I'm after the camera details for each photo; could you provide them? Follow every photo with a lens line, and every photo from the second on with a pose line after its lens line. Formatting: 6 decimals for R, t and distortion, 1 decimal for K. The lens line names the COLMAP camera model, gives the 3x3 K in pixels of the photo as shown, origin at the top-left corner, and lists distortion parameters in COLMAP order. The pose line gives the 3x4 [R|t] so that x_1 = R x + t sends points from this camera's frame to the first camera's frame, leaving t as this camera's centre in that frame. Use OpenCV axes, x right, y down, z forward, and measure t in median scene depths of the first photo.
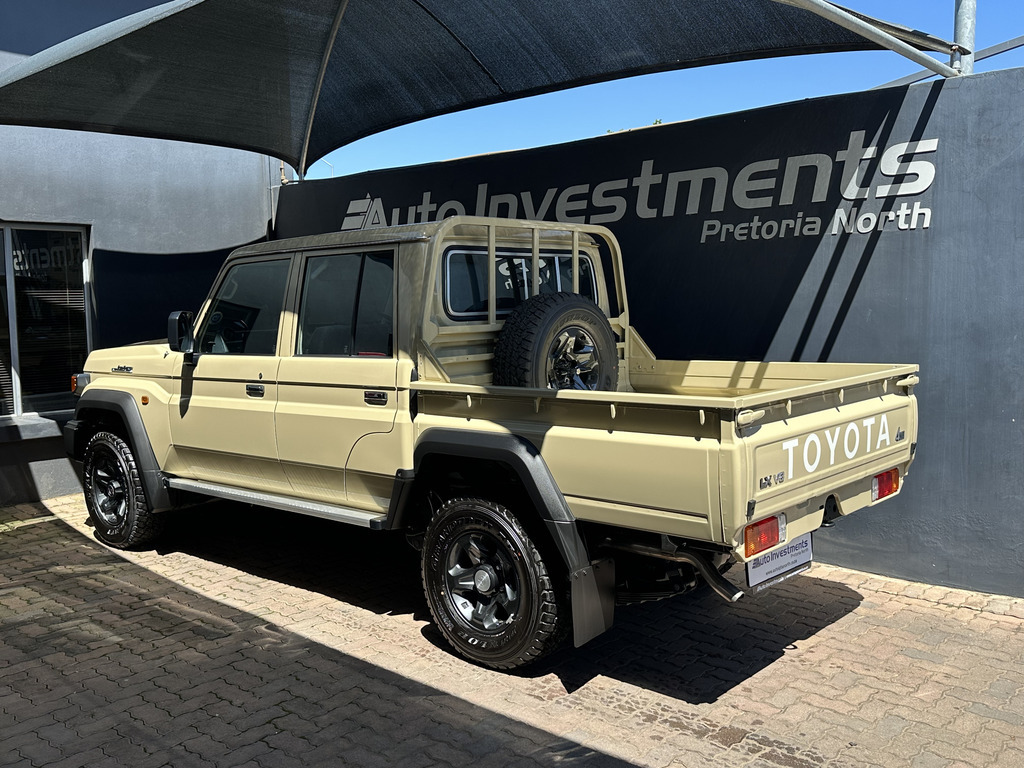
lens RADIAL K [[946.9, 0, 512.0], [0, 946.9, 384.0], [0, 0, 1]] dist [0.139507, -0.285326]
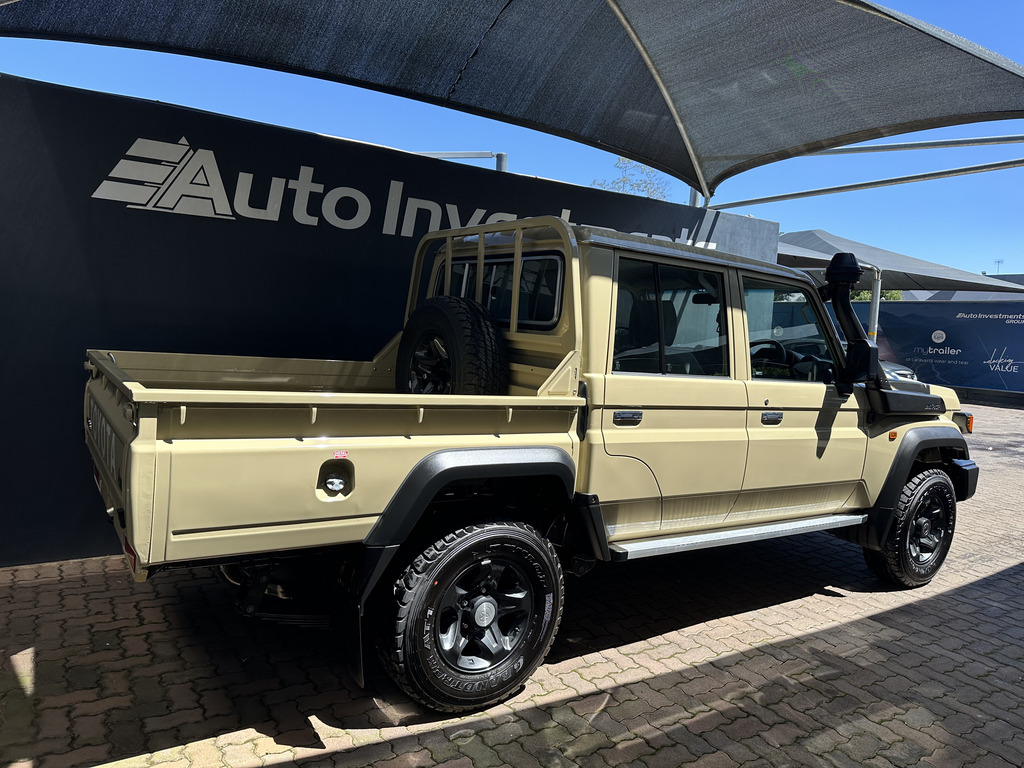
lens RADIAL K [[717.8, 0, 512.0], [0, 717.8, 384.0], [0, 0, 1]] dist [0.052402, -0.077951]
pose [[0.241395, -0.051361, 0.969067, -0.934808], [0.030349, 0.998510, 0.045362, -0.058977], [-0.969952, 0.018460, 0.242594, 0.987342]]
